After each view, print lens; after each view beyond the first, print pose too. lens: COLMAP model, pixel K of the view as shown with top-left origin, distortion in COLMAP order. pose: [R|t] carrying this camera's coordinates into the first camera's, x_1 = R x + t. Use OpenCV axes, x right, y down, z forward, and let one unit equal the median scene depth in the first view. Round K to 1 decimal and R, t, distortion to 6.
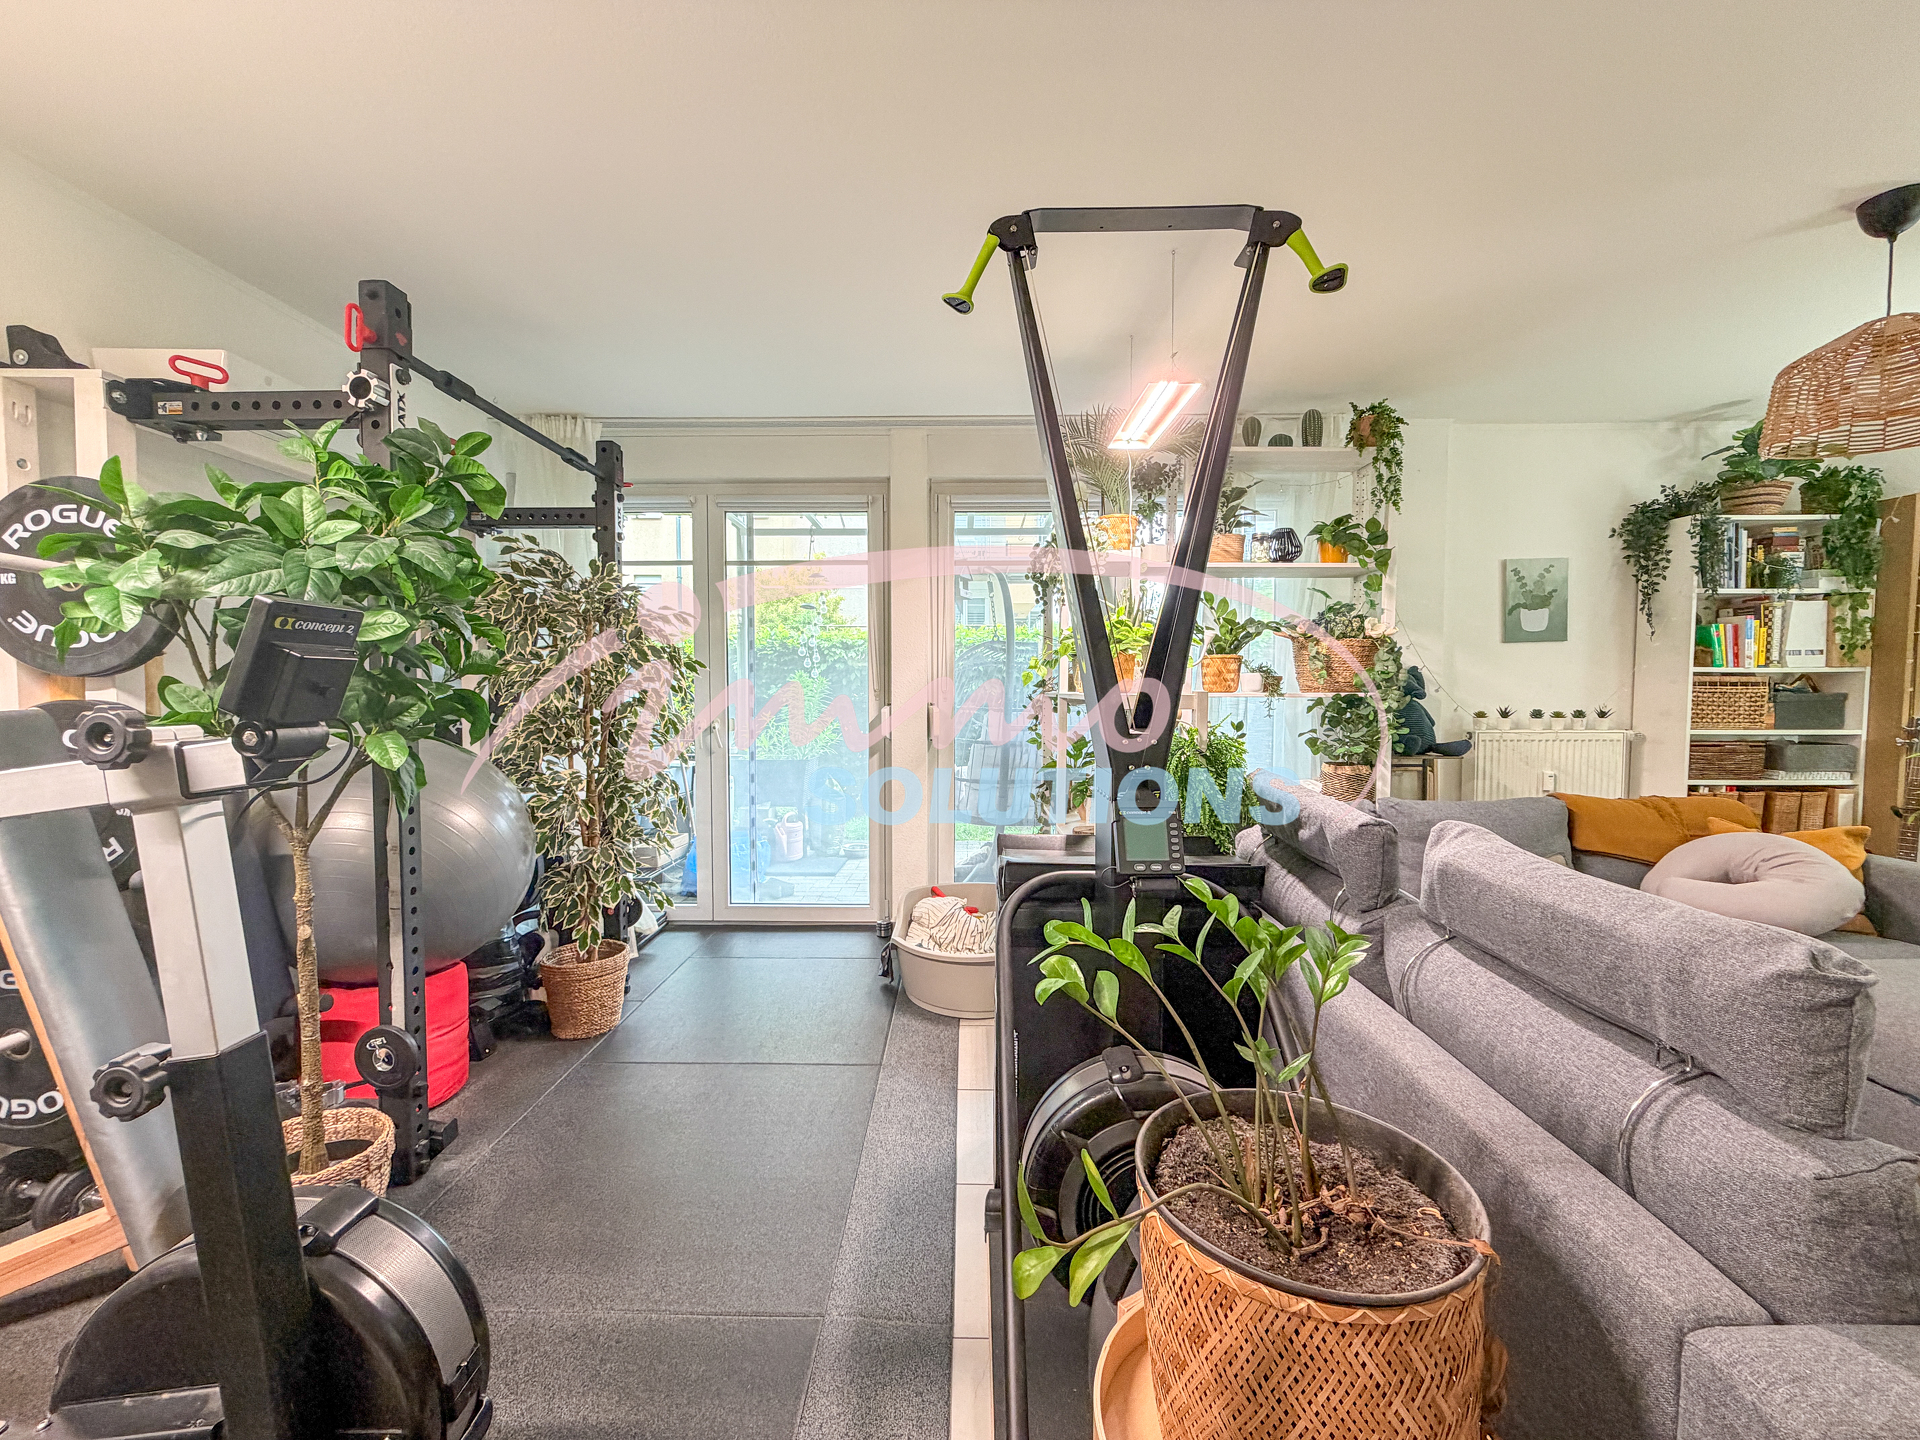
lens RADIAL K [[768.6, 0, 953.8], [0, 768.6, 719.3], [0, 0, 1]] dist [0.000608, 0.000336]
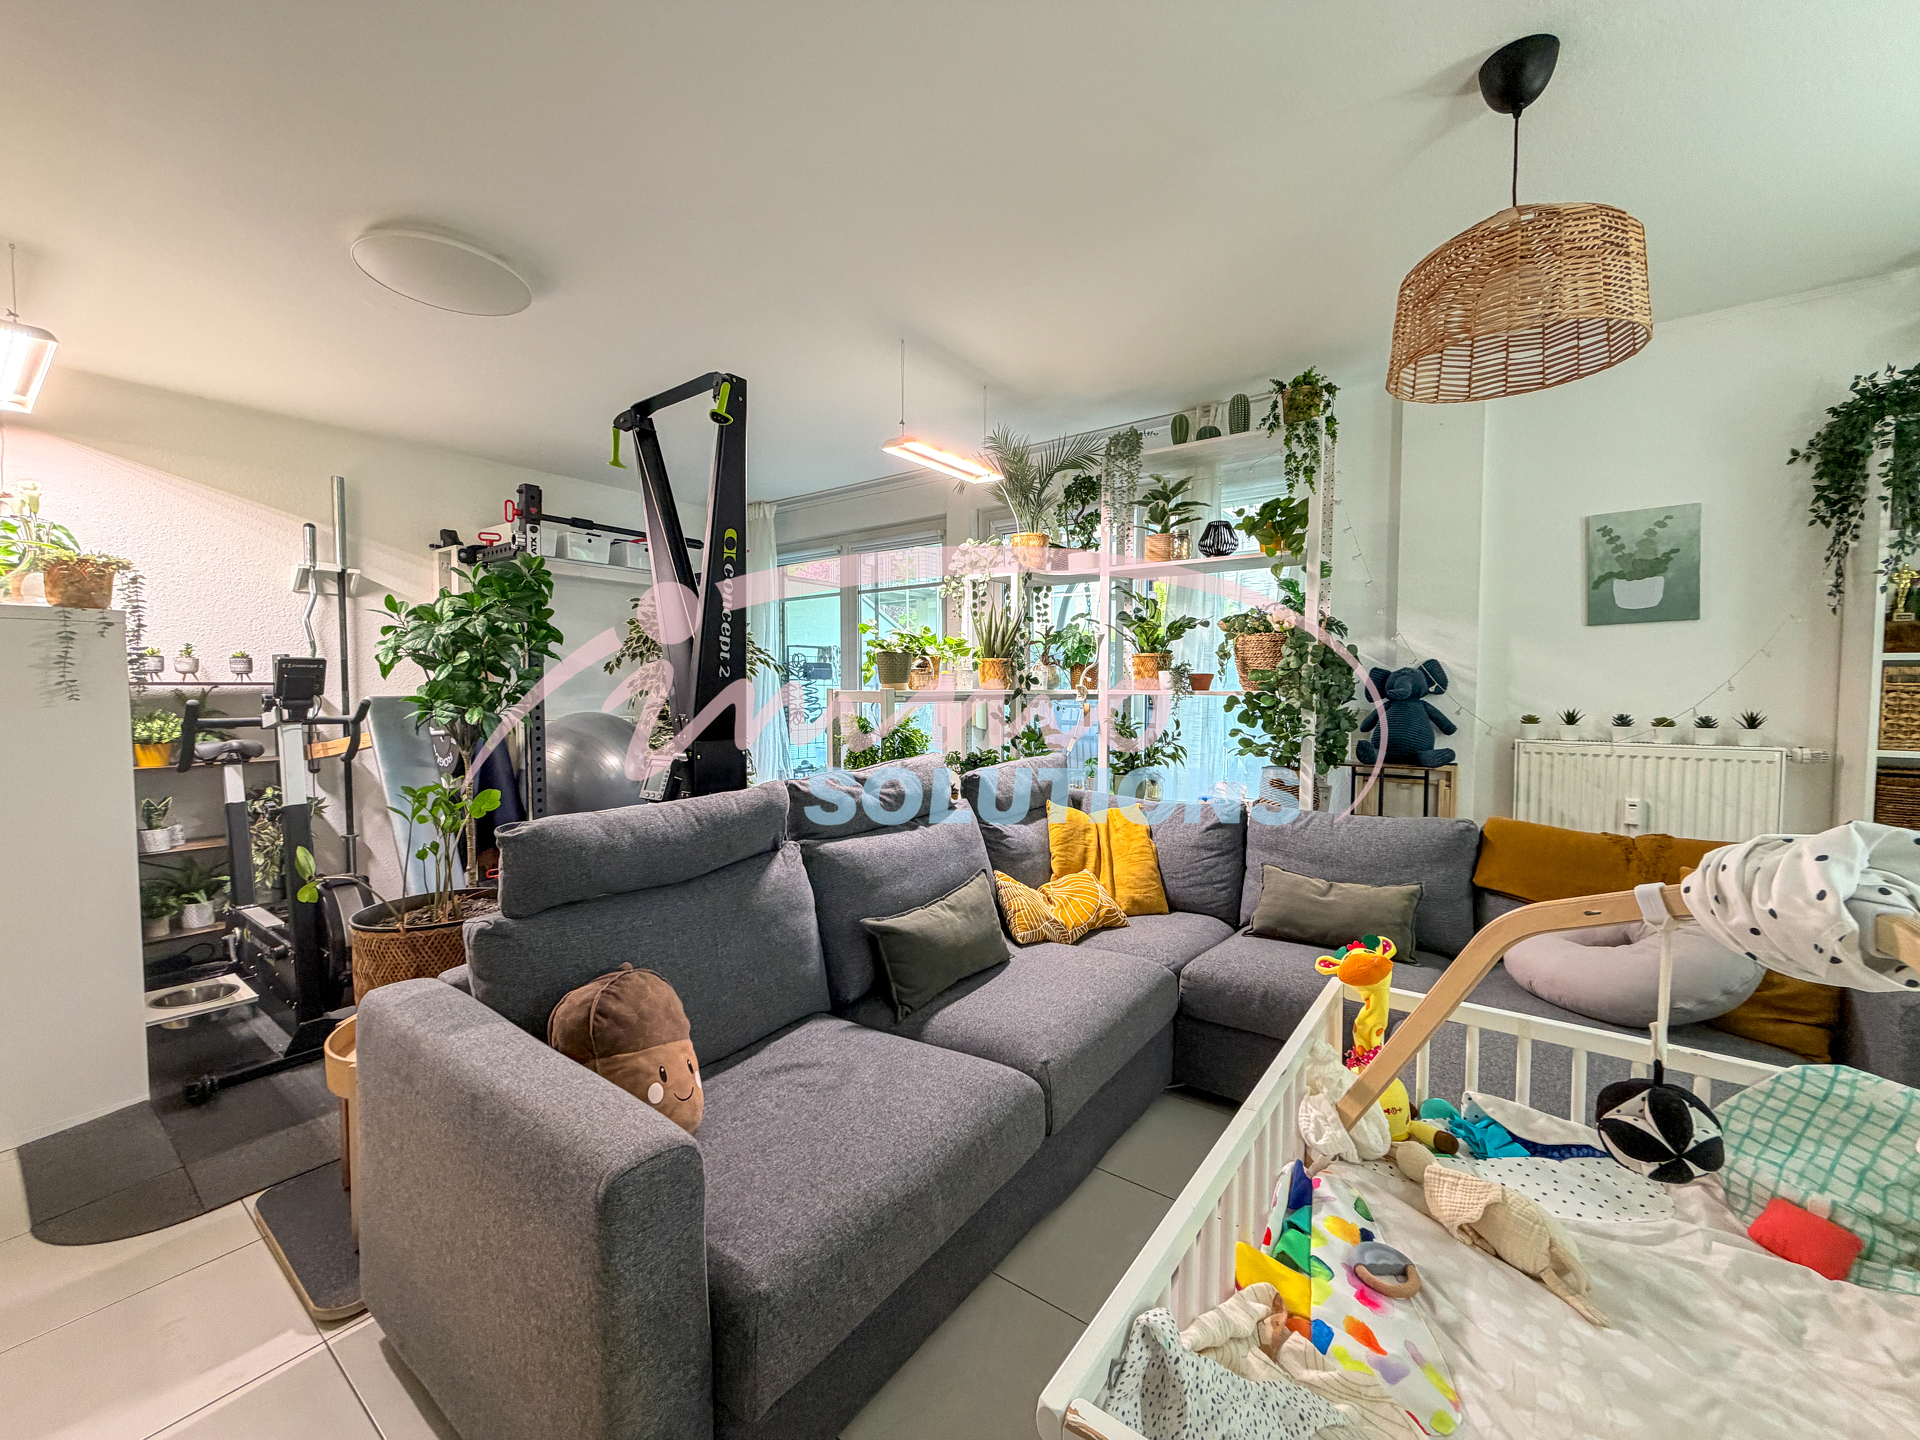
lens RADIAL K [[768.6, 0, 952.3], [0, 768.6, 721.2], [0, 0, 1]] dist [0.000608, 0.000336]
pose [[0.808273, 0.025817, -0.588241, 0.712900], [-0.023504, 0.999657, 0.011577, 0.000103], [0.588338, 0.004469, 0.808603, 0.019388]]
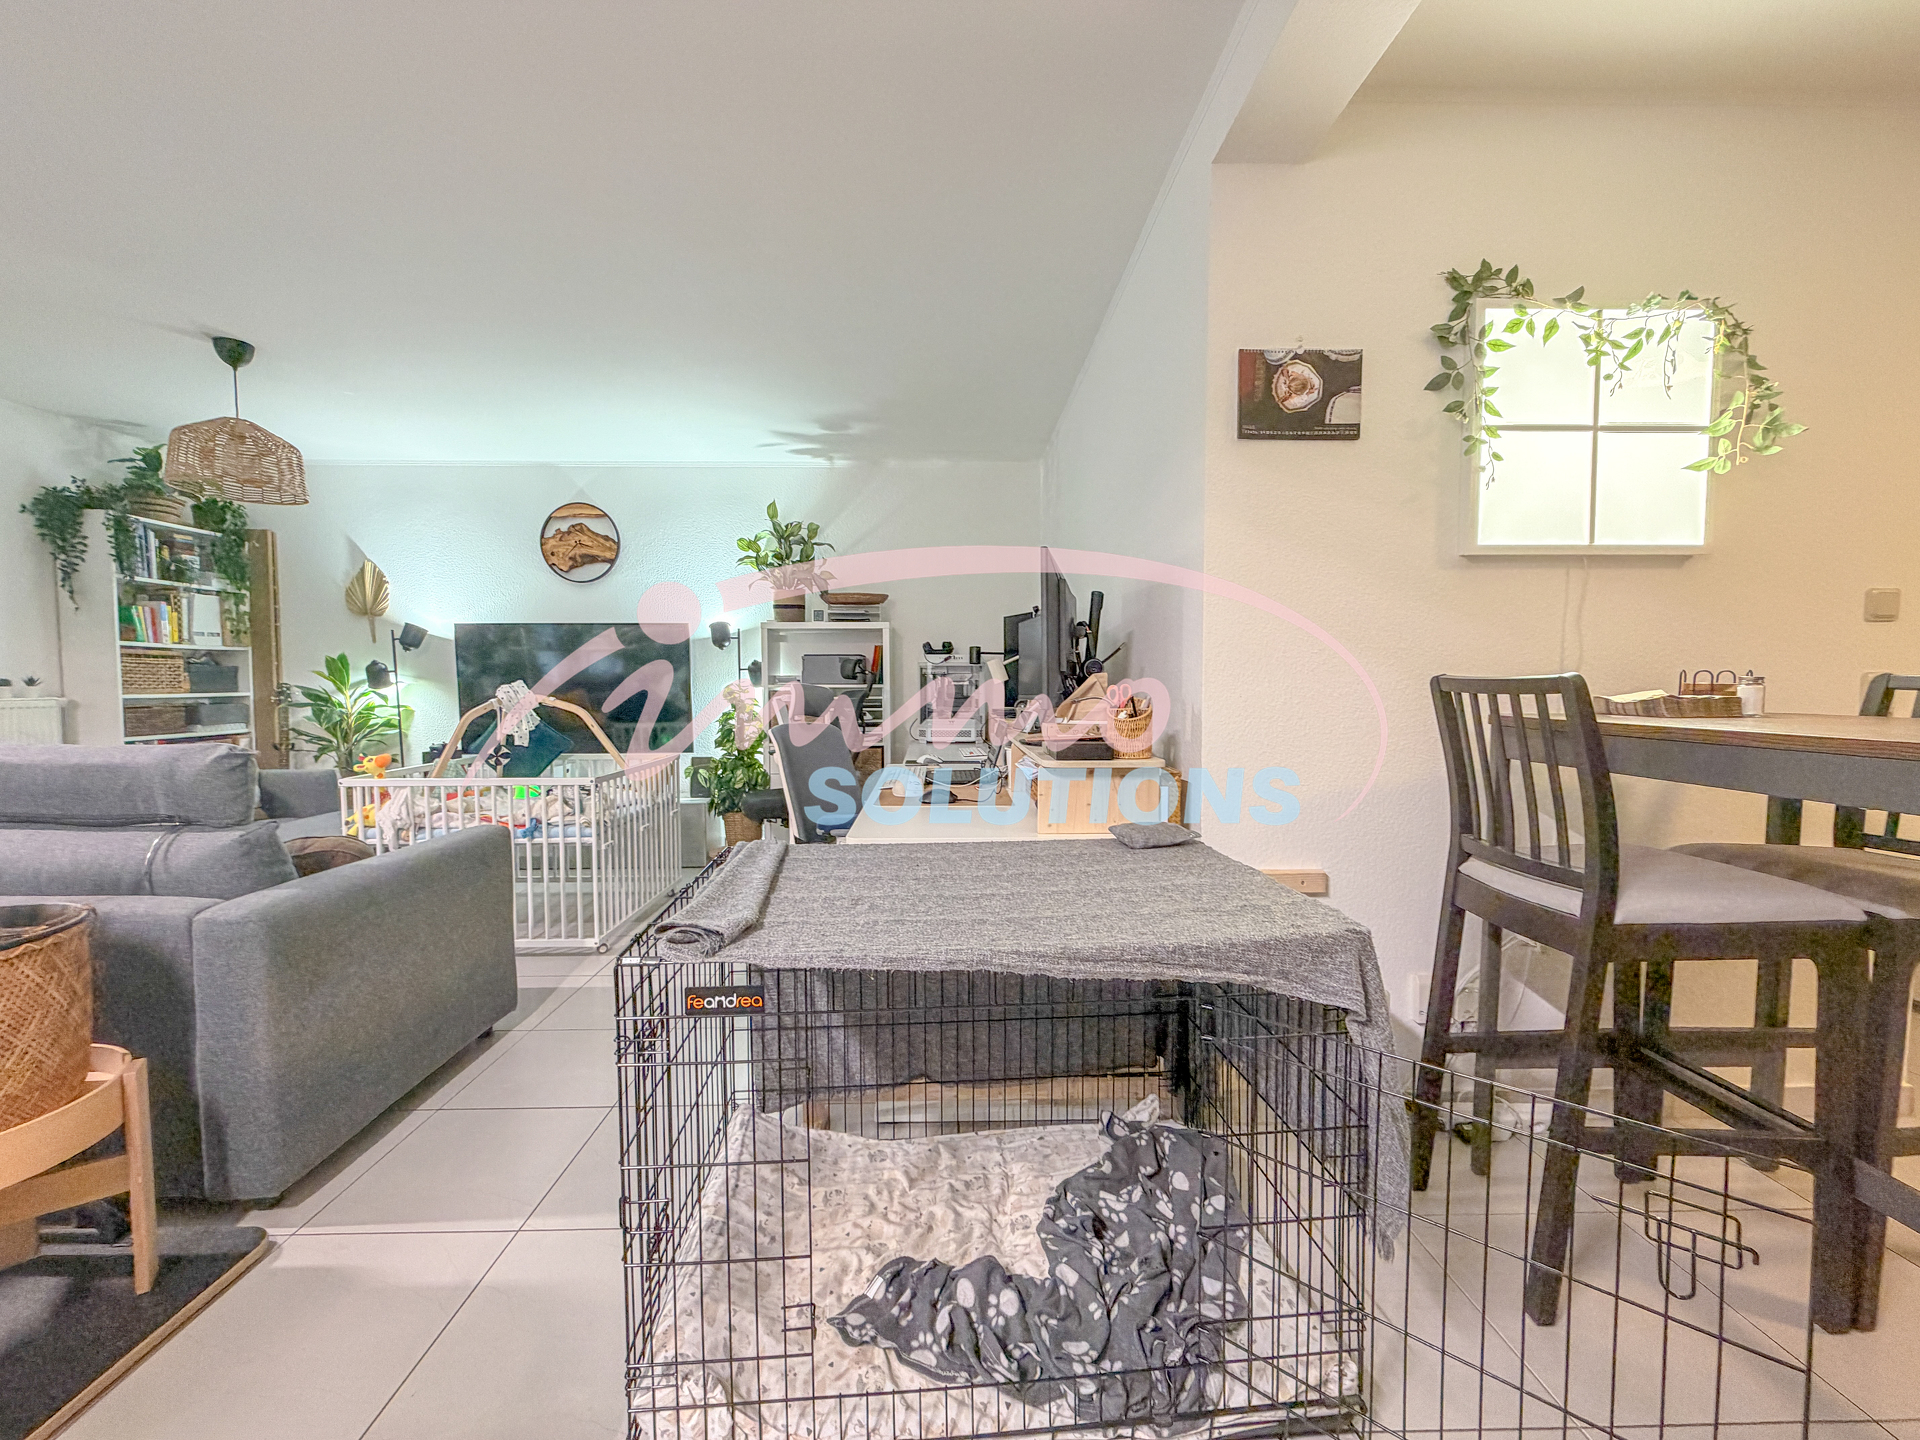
lens RADIAL K [[768.6, 0, 958.1], [0, 768.6, 720.5], [0, 0, 1]] dist [0.000608, 0.000336]
pose [[-0.037836, -0.052399, 0.997909, -0.266334], [0.043050, 0.997612, 0.054016, 0.045009], [-0.998356, 0.045003, -0.035490, -0.231815]]
